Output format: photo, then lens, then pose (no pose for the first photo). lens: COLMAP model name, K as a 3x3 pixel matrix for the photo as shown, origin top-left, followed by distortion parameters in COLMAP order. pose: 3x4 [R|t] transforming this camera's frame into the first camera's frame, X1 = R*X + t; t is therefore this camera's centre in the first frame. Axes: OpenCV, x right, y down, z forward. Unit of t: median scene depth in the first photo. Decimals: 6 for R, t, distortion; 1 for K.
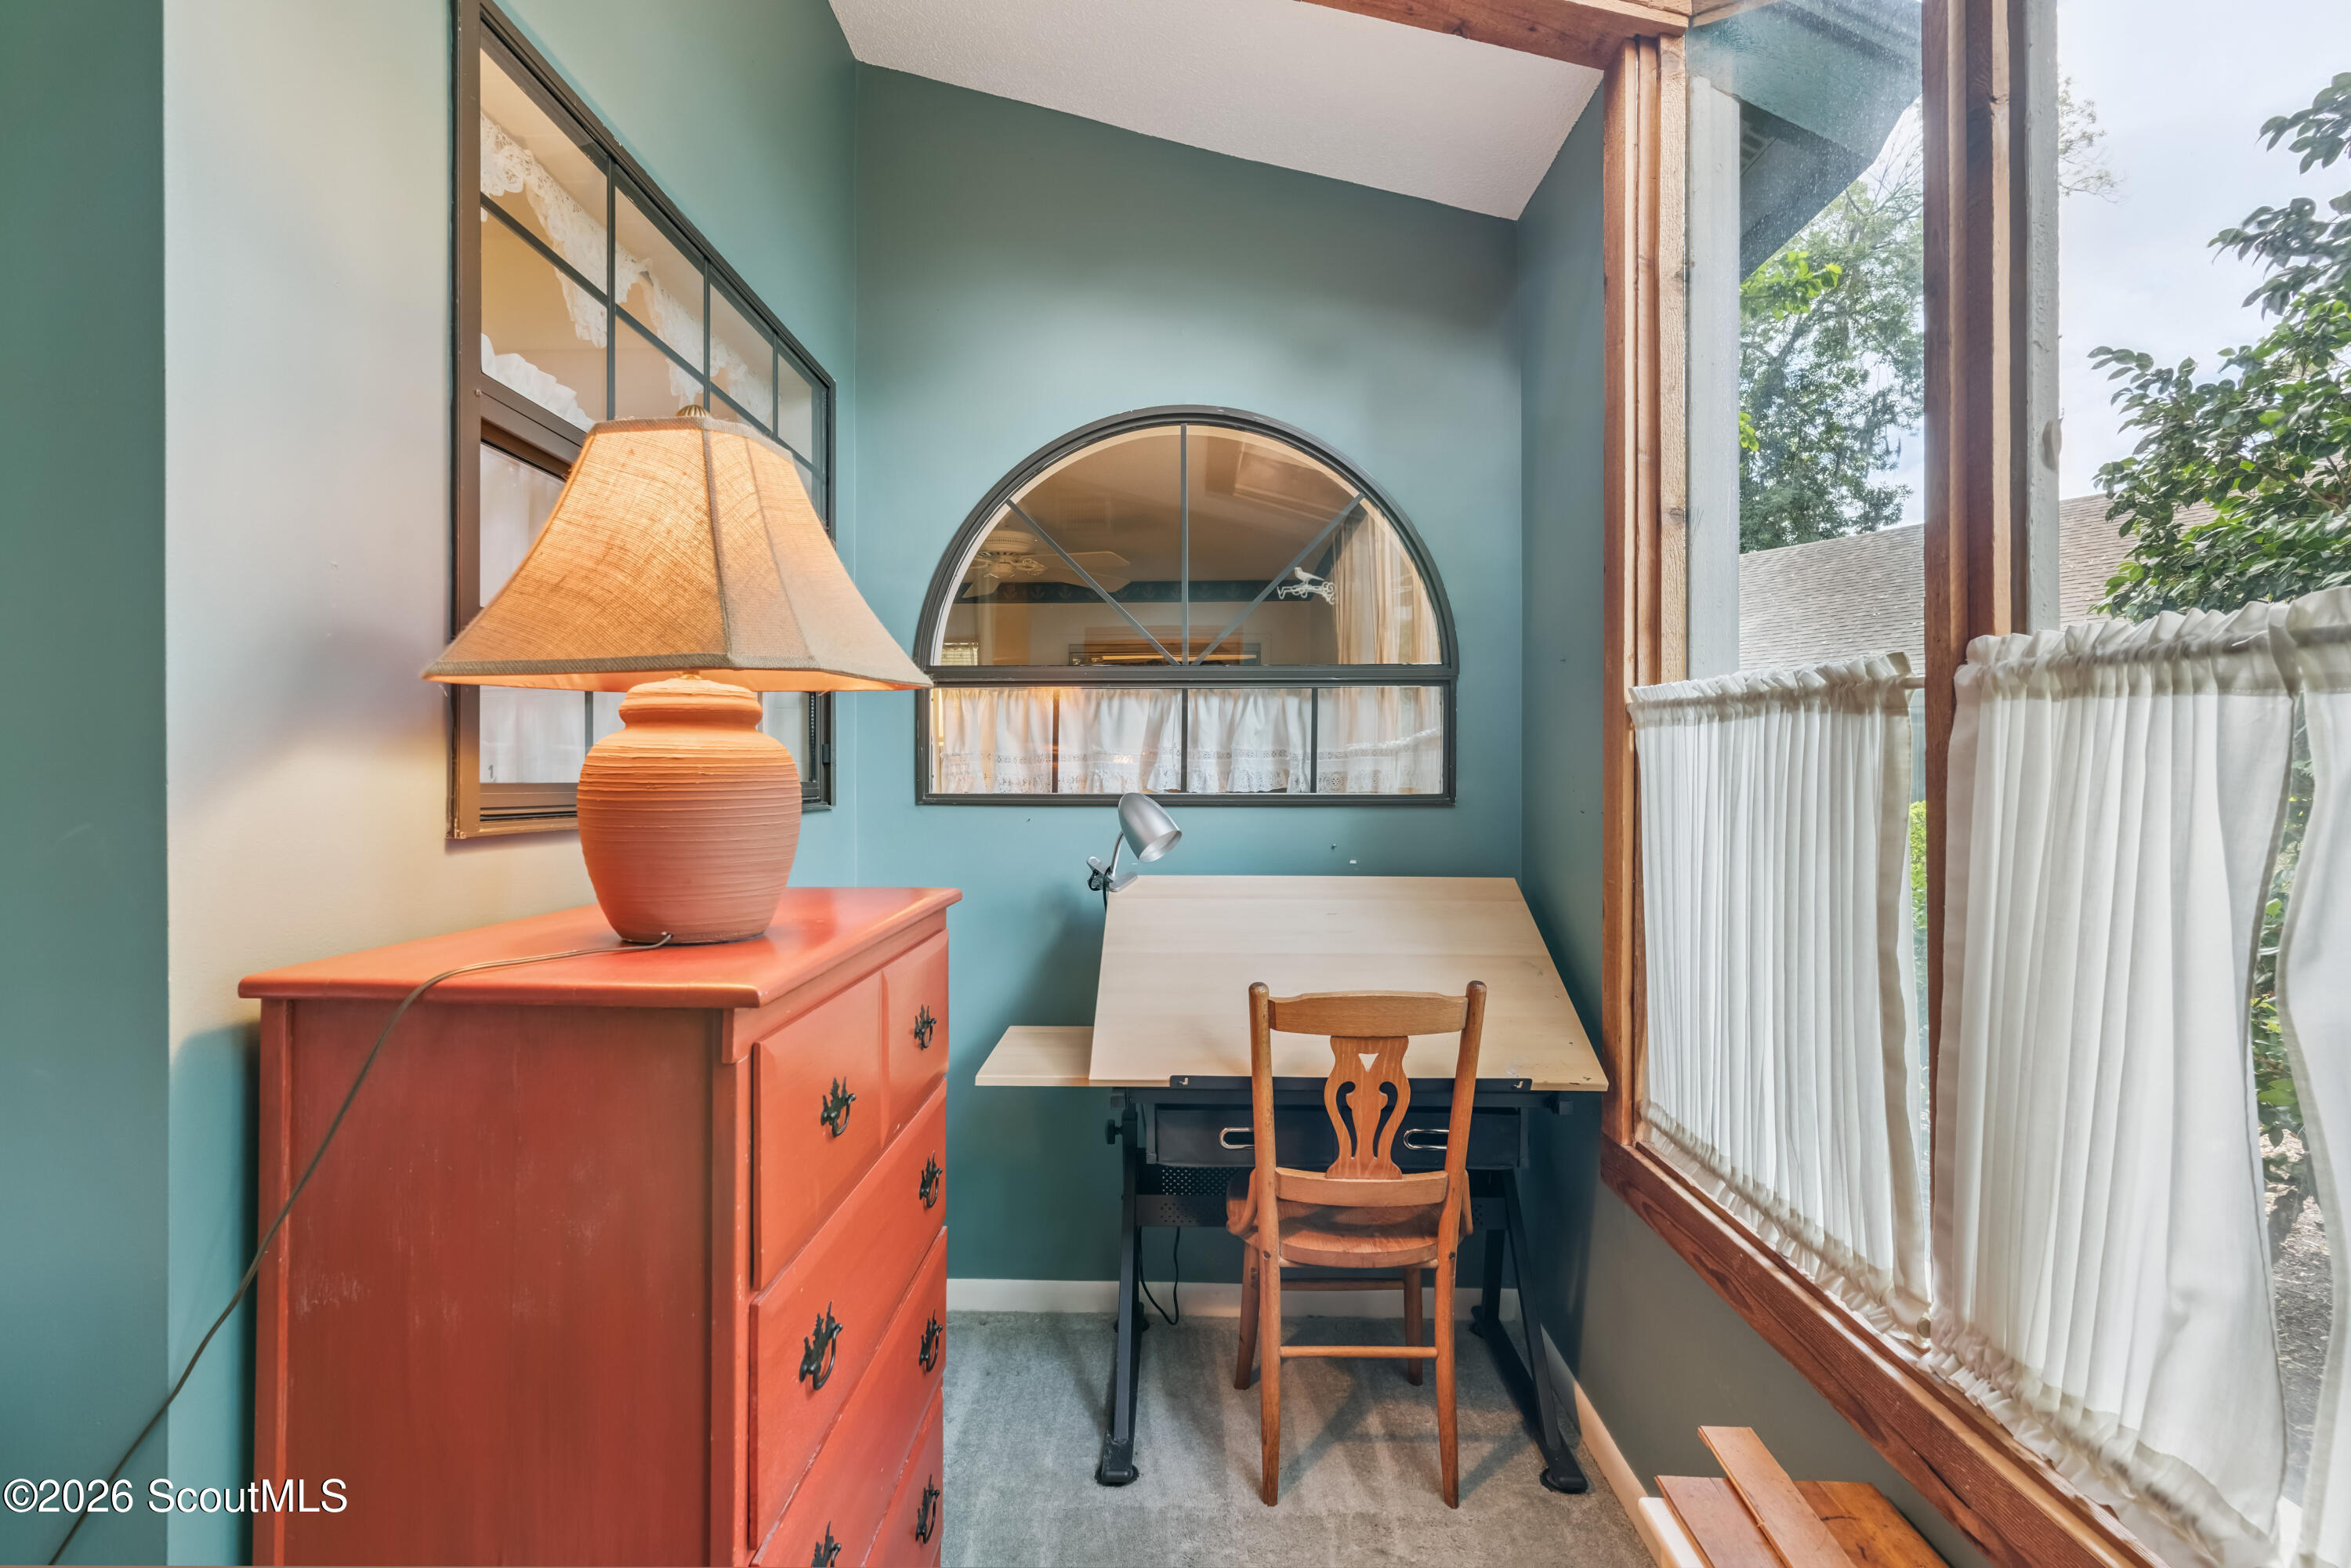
lens RADIAL K [[1113.1, 0, 1159.0], [0, 1113.1, 778.5], [0, 0, 1]] dist [0.003232, 0.001702]
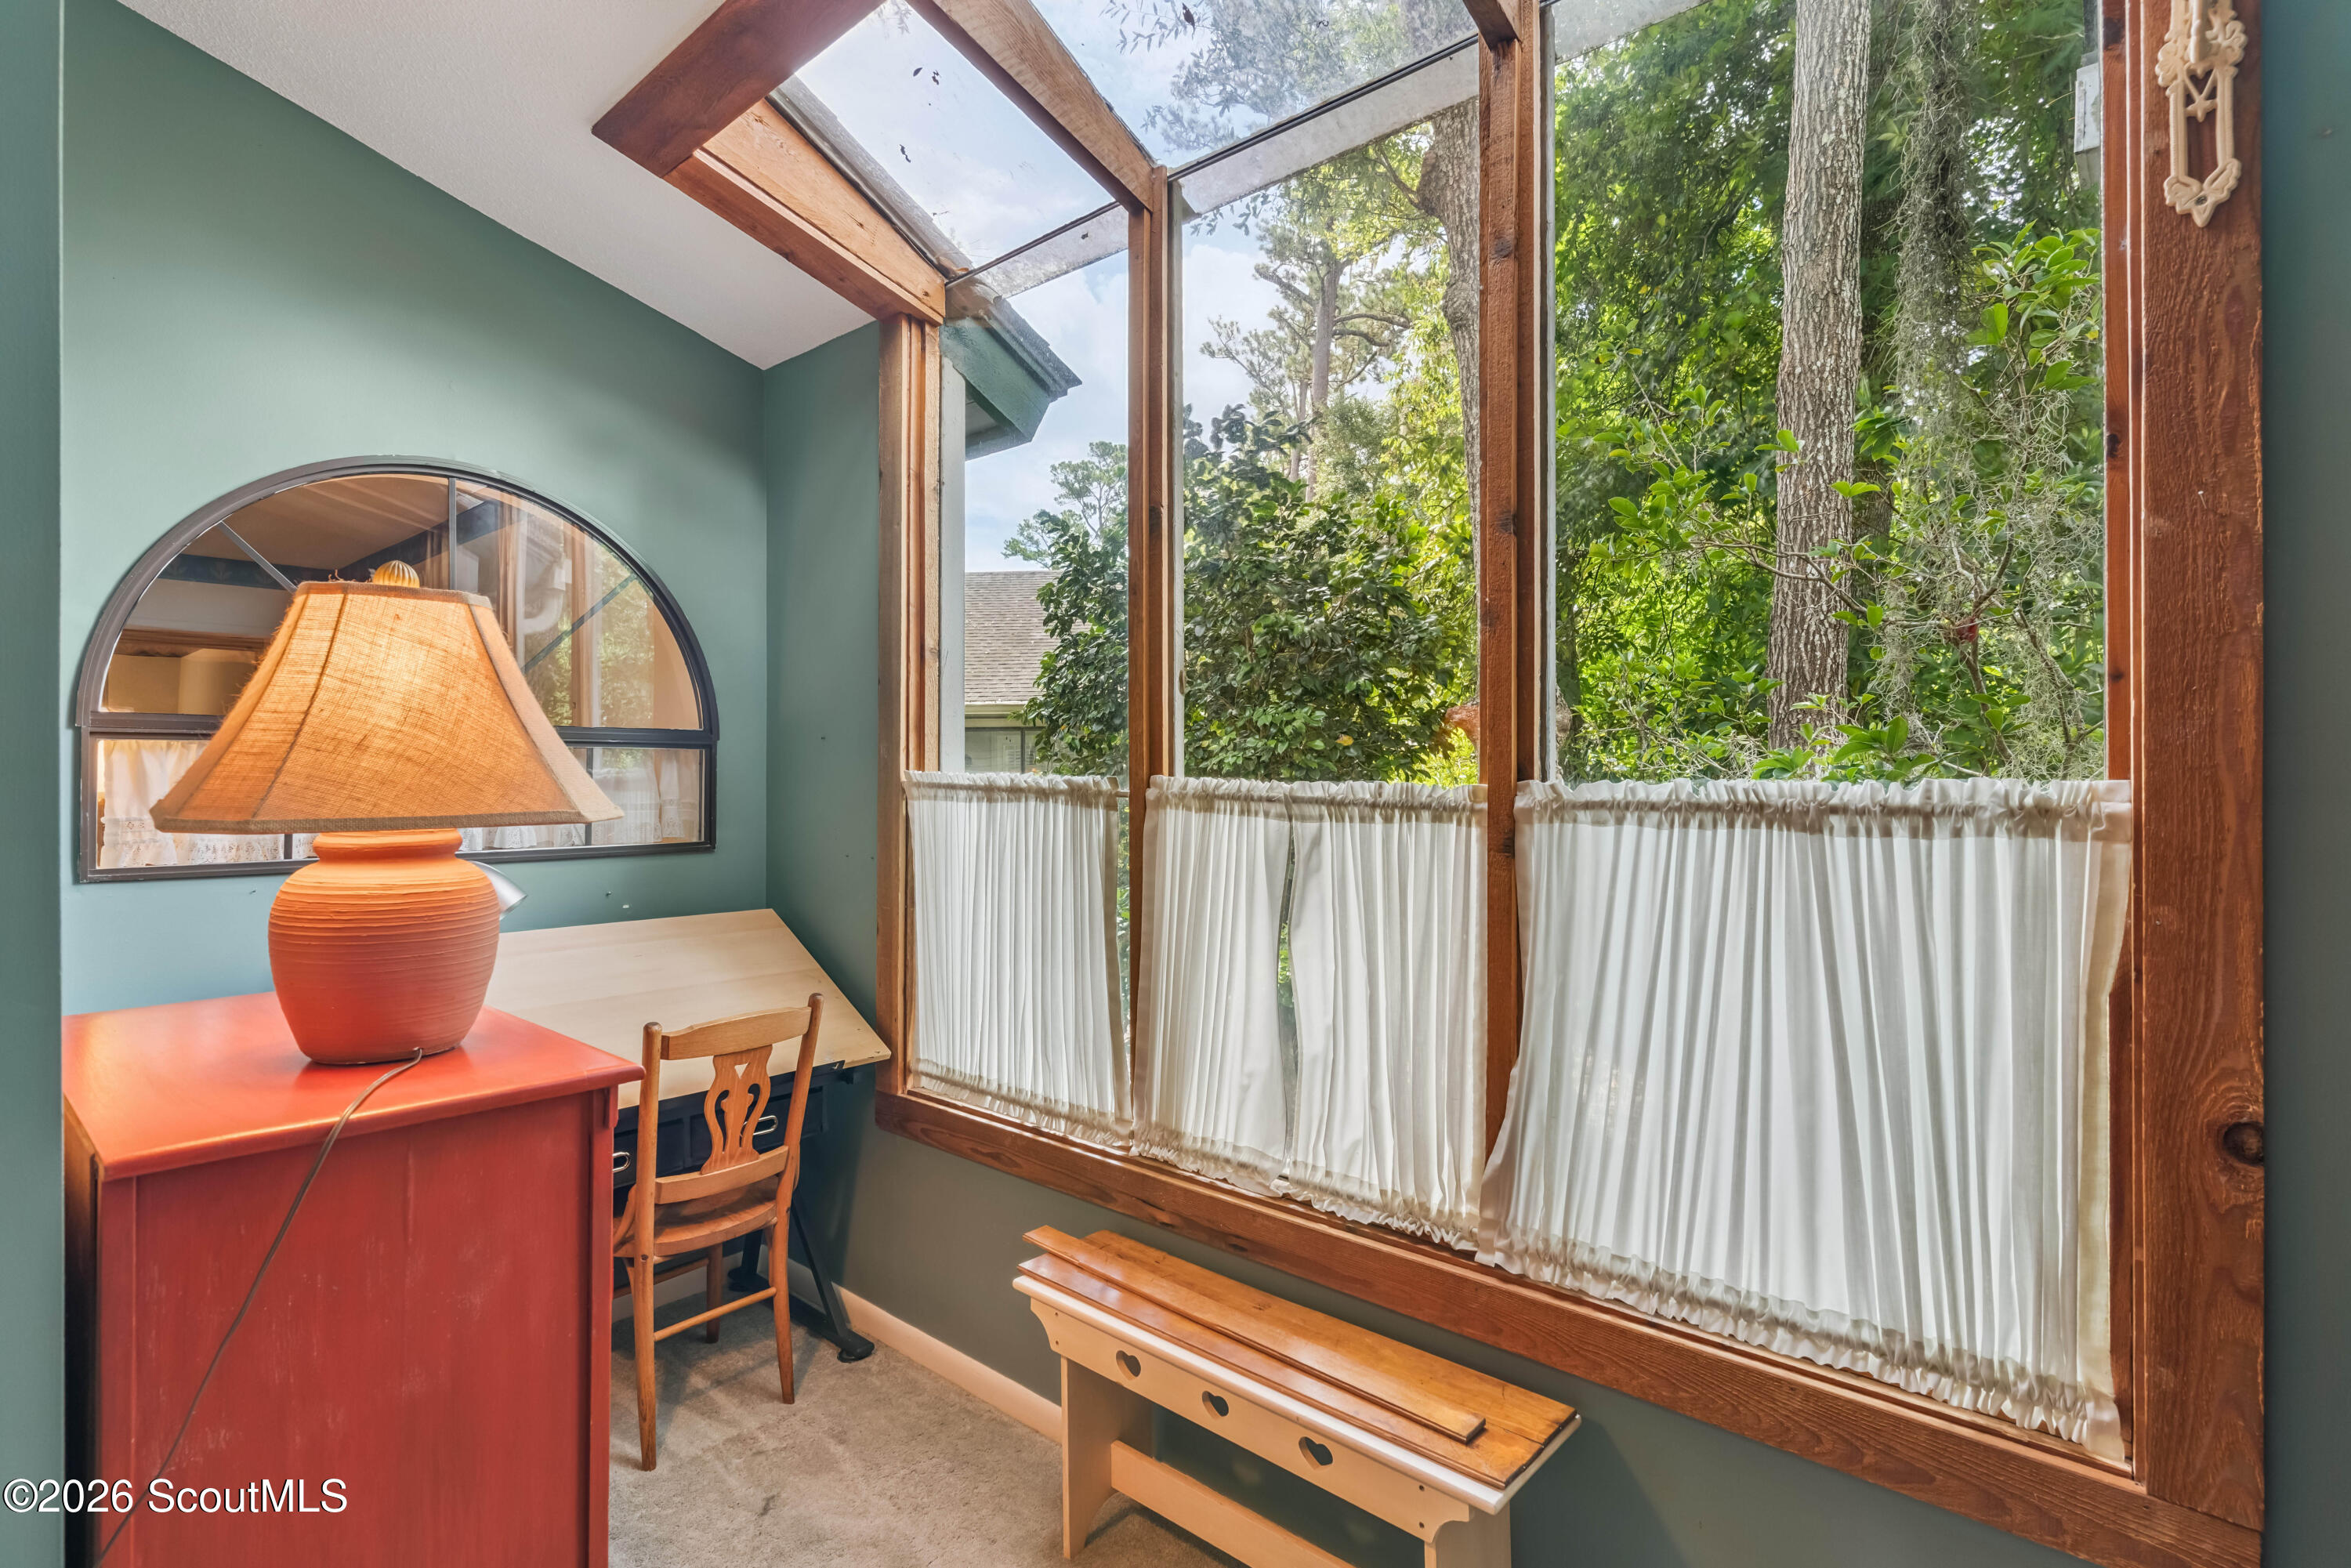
lens RADIAL K [[1113.1, 0, 1159.0], [0, 1113.1, 778.5], [0, 0, 1]] dist [0.003232, 0.001702]
pose [[0.640638, -0.001513, 0.767842, -0.474944], [0.000339, 0.999999, 0.001687, -0.076341], [-0.767843, -0.000820, 0.640637, -0.162246]]
